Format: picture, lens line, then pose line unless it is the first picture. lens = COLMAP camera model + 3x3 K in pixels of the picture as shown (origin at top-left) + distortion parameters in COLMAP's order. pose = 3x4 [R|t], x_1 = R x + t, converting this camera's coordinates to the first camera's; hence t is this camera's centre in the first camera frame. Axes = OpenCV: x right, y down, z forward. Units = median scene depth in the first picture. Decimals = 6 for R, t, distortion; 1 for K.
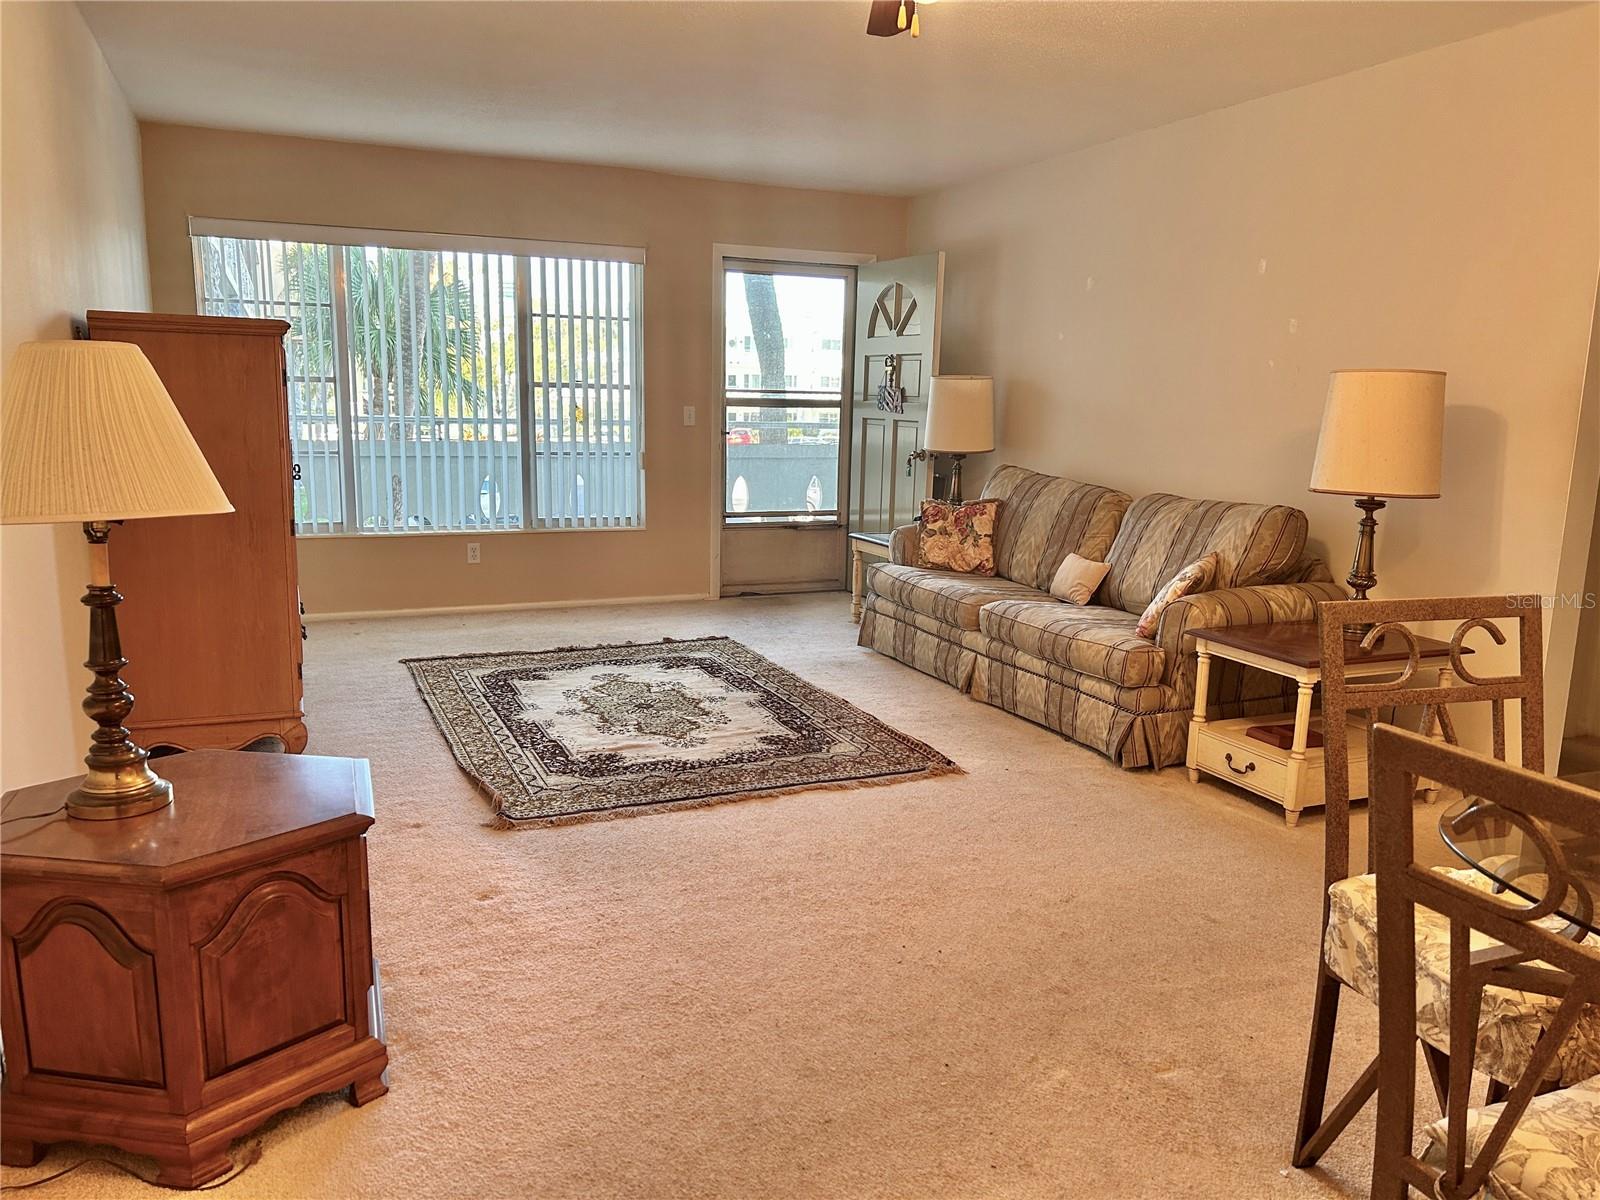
lens RADIAL K [[1190.7, 0, 798.8], [0, 1190.7, 605.6], [0, 0, 1]] dist [0.042213, -0.027734]
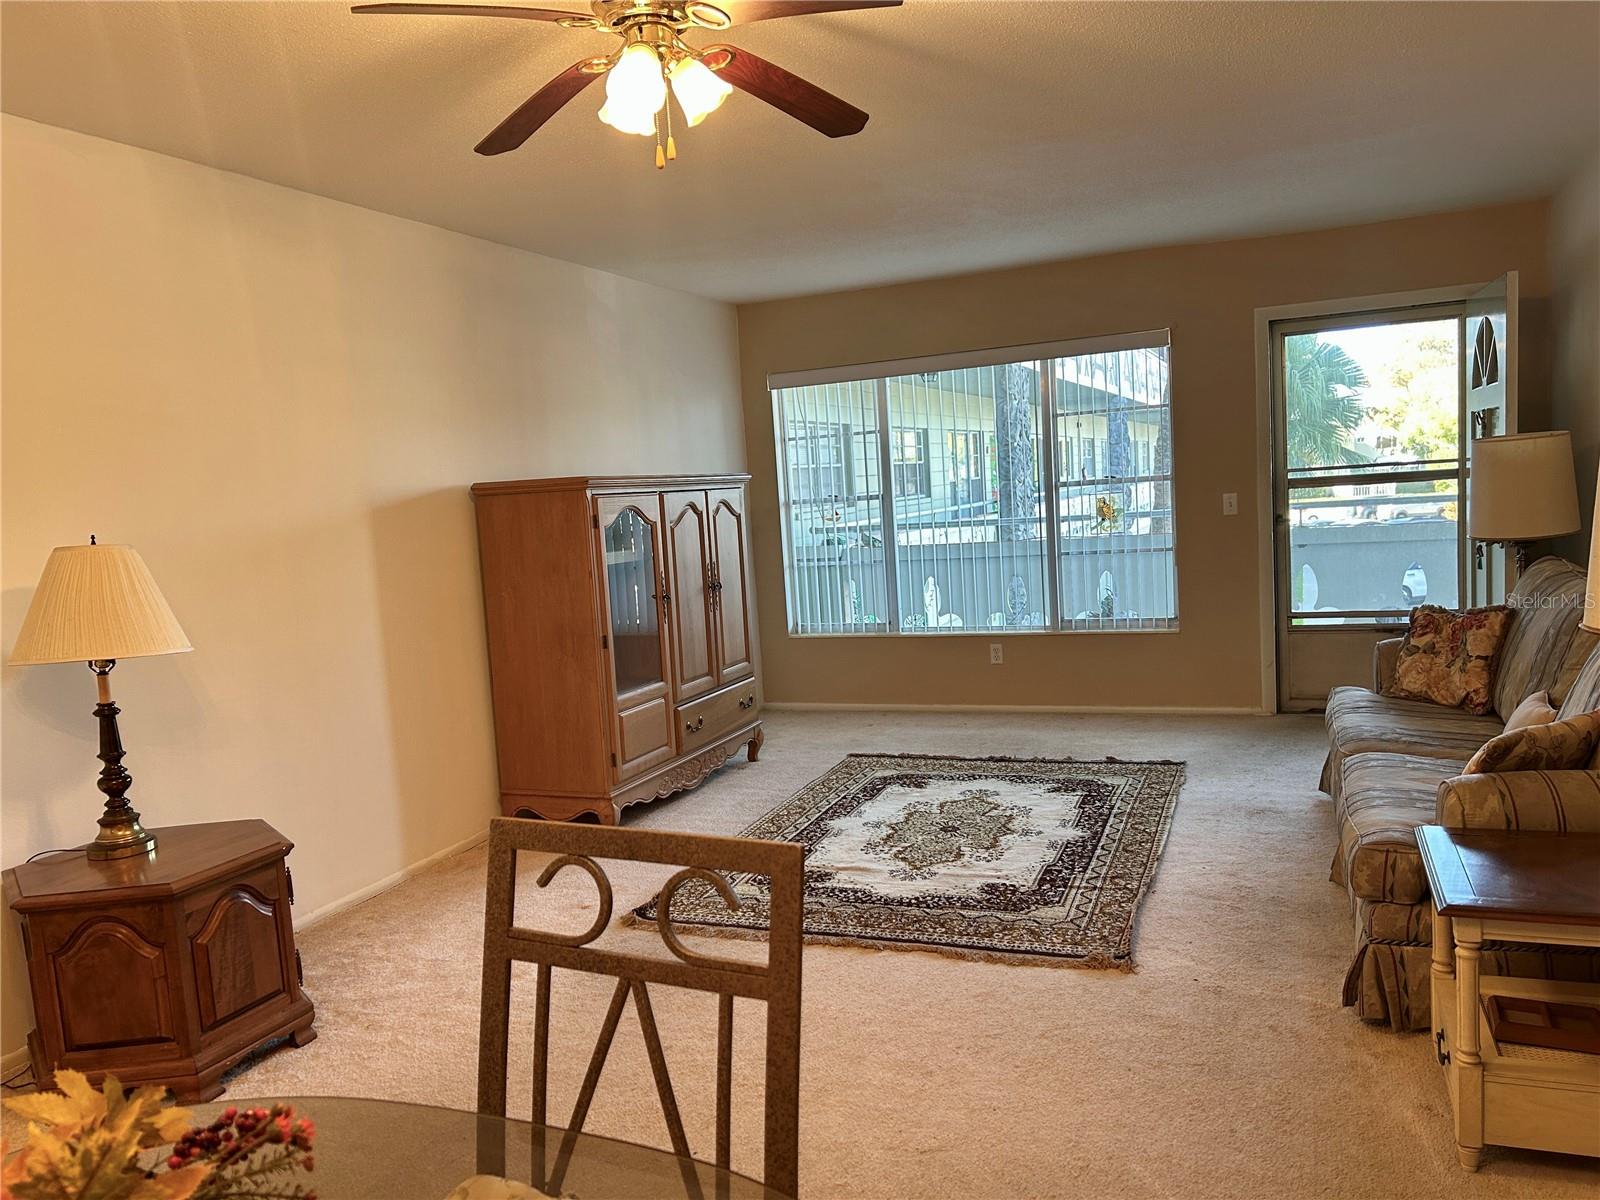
lens RADIAL K [[1190.7, 0, 792.0], [0, 1190.7, 591.0], [0, 0, 1]] dist [0.042213, -0.027734]
pose [[0.691955, -0.005276, -0.721921, 0.459474], [-0.045582, 0.997659, -0.050982, -0.049940], [0.720500, 0.068184, 0.690095, 0.228310]]
